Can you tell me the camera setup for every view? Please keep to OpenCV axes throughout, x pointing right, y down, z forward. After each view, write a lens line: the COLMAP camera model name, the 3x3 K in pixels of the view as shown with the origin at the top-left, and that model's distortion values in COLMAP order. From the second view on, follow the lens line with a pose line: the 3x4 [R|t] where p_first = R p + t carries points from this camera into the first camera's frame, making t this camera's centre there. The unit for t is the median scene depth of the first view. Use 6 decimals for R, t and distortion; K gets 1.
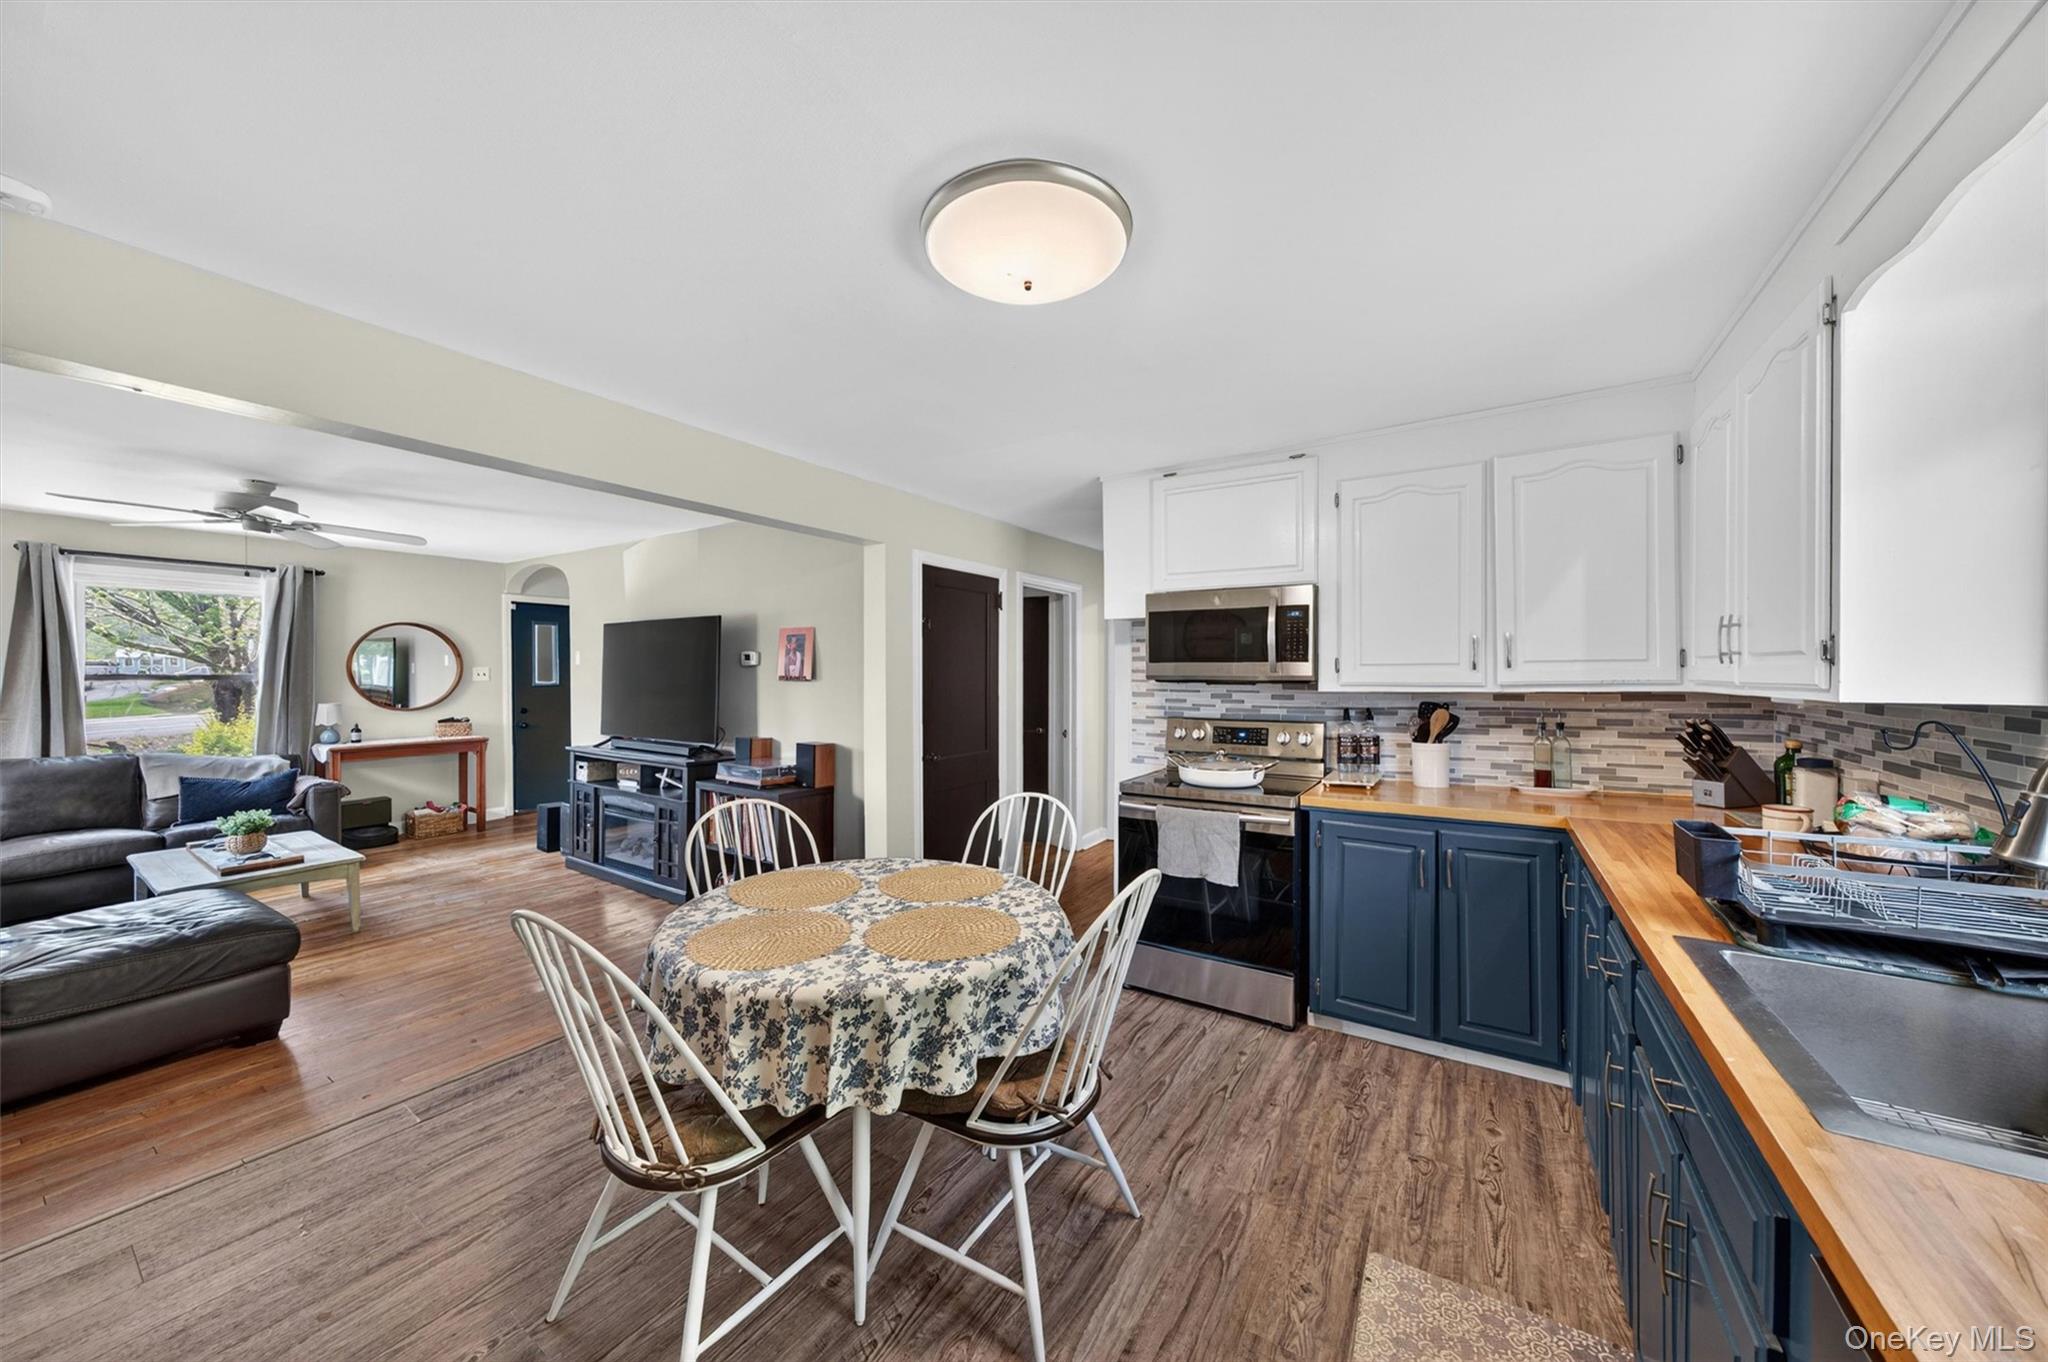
lens RADIAL K [[700.5, 0, 1015.3], [0, 700.5, 663.5], [0, 0, 1]] dist [-0.002871, 0.000195]
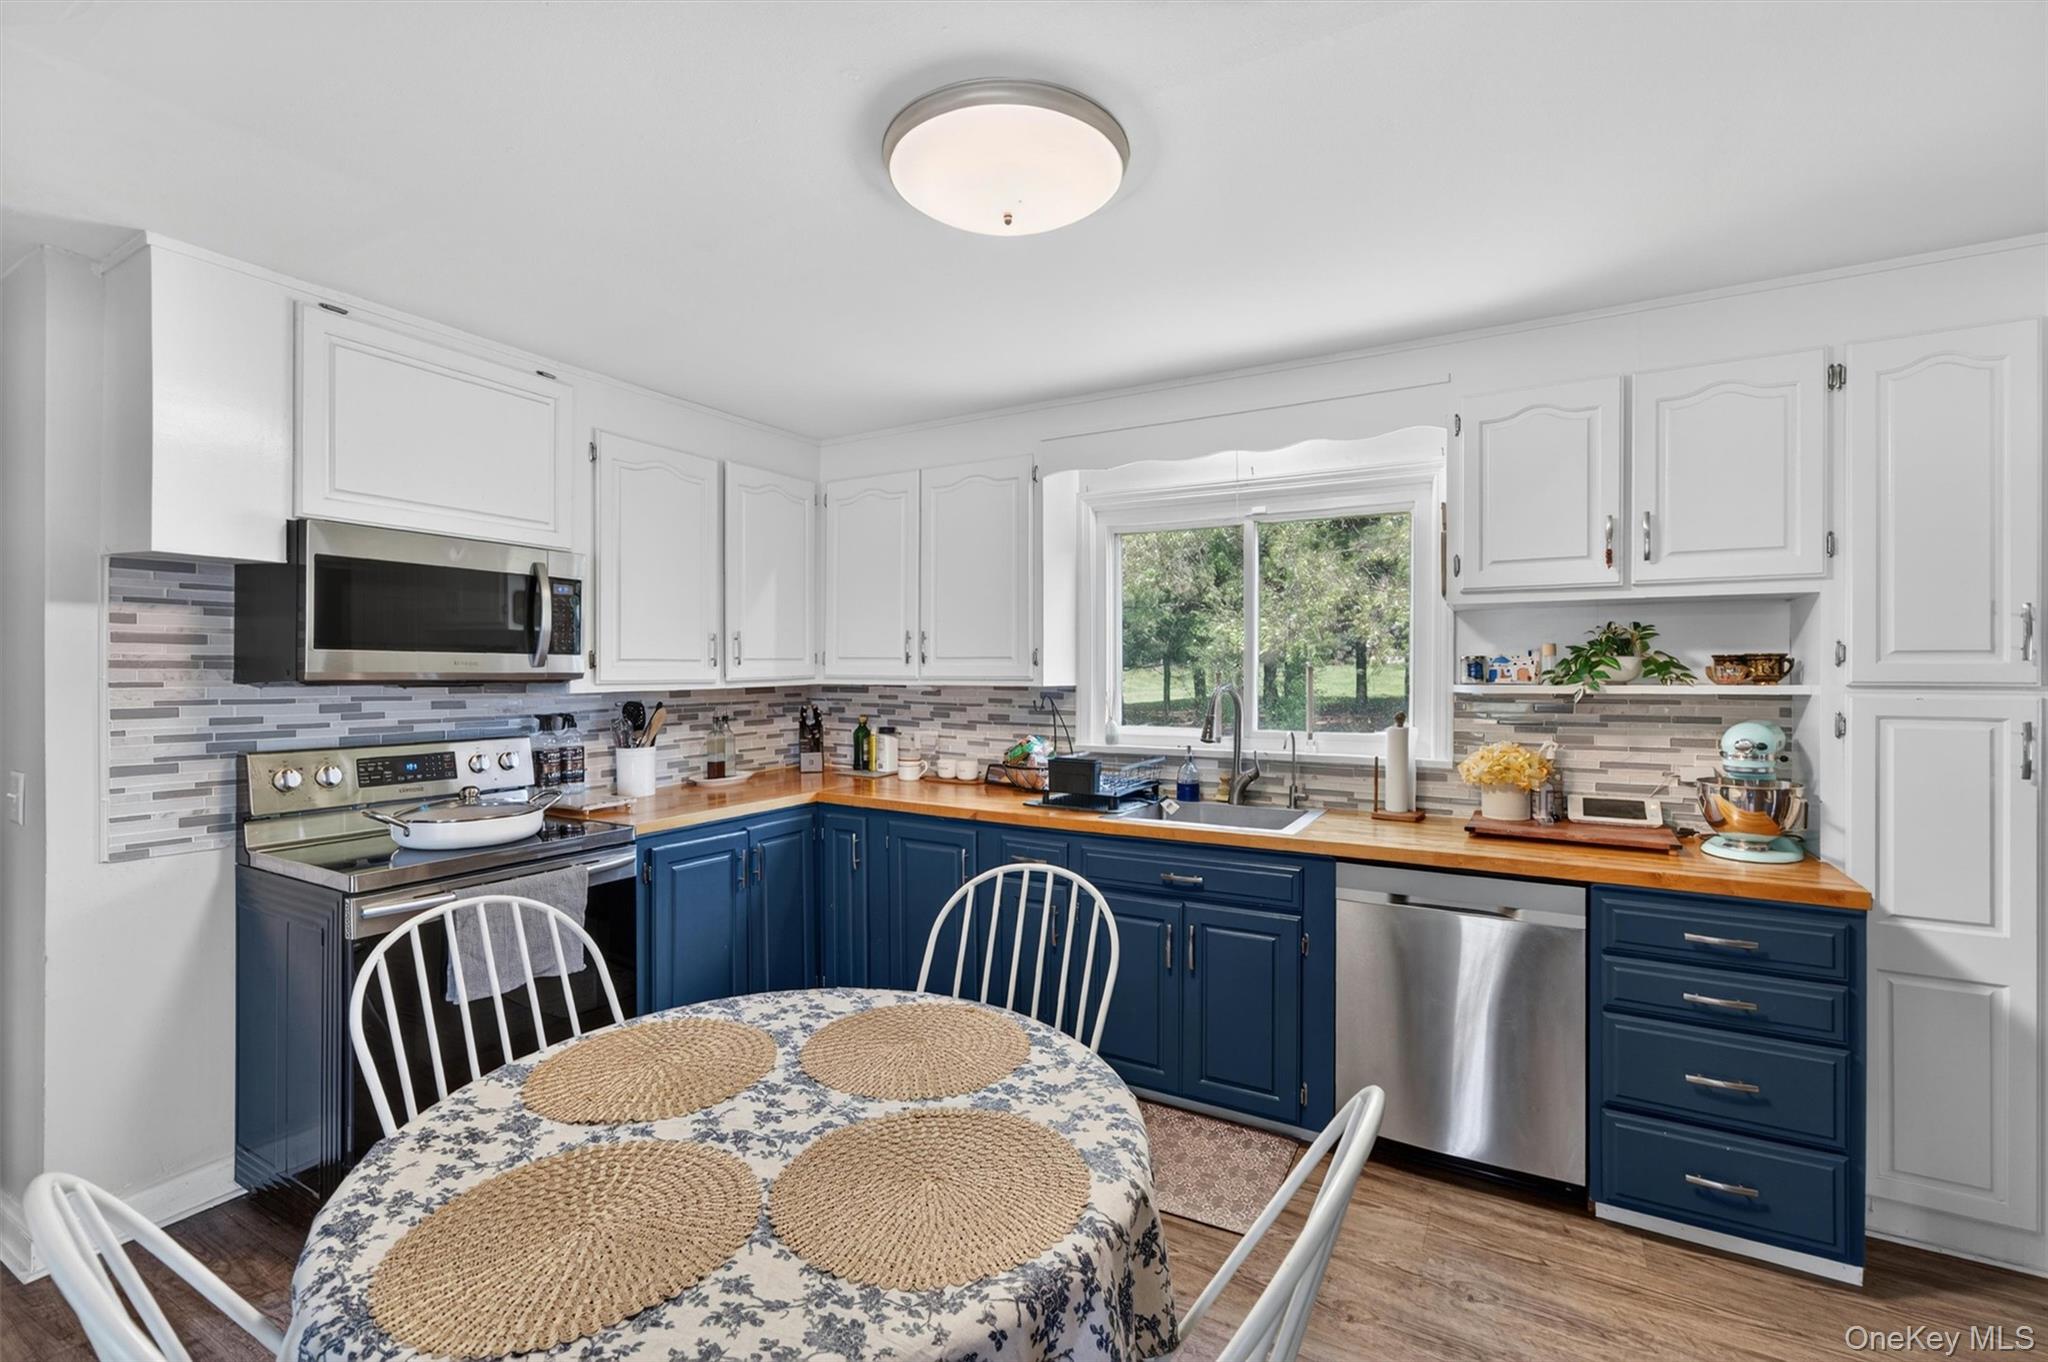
lens RADIAL K [[895.4, 0, 1031.2], [0, 895.4, 677.6], [0, 0, 1]] dist [-0.006490, 0.003559]
pose [[-0.064776, -0.006223, 0.997880, -0.490672], [-0.016807, 0.999846, 0.005145, 0.007727], [-0.997758, -0.016438, -0.064871, 0.476789]]
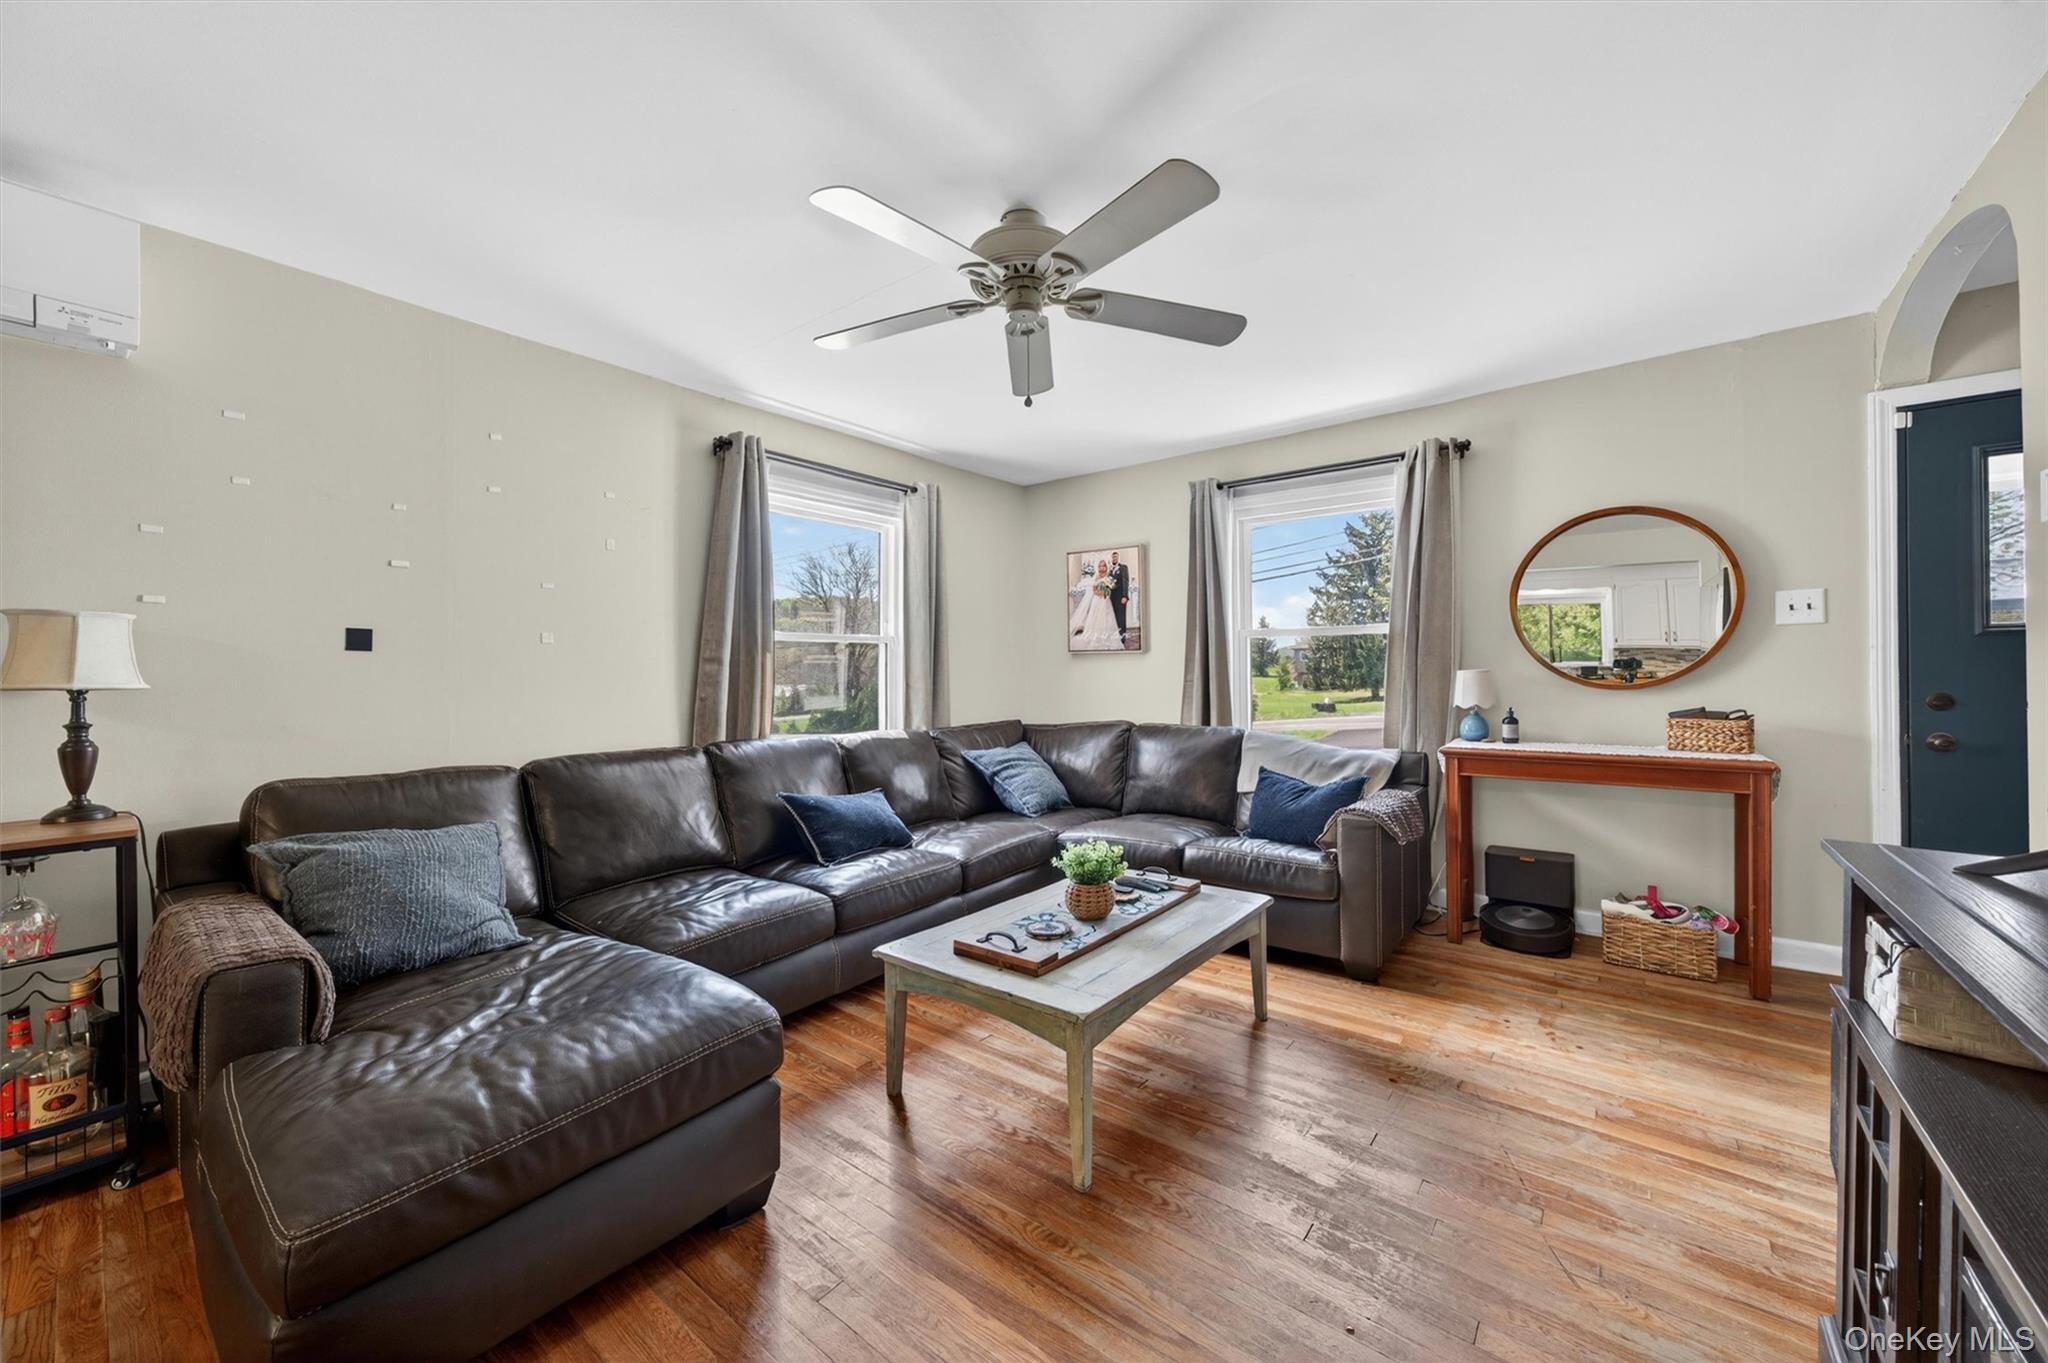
lens RADIAL K [[770.7, 0, 1044.6], [0, 770.7, 677.8], [0, 0, 1]] dist [-0.000535, 0.000587]
pose [[-0.074375, 0.007837, -0.997200, -0.522365], [0.019124, 0.999796, 0.006431, 0.082948], [0.997047, -0.018592, -0.074509, 1.090980]]
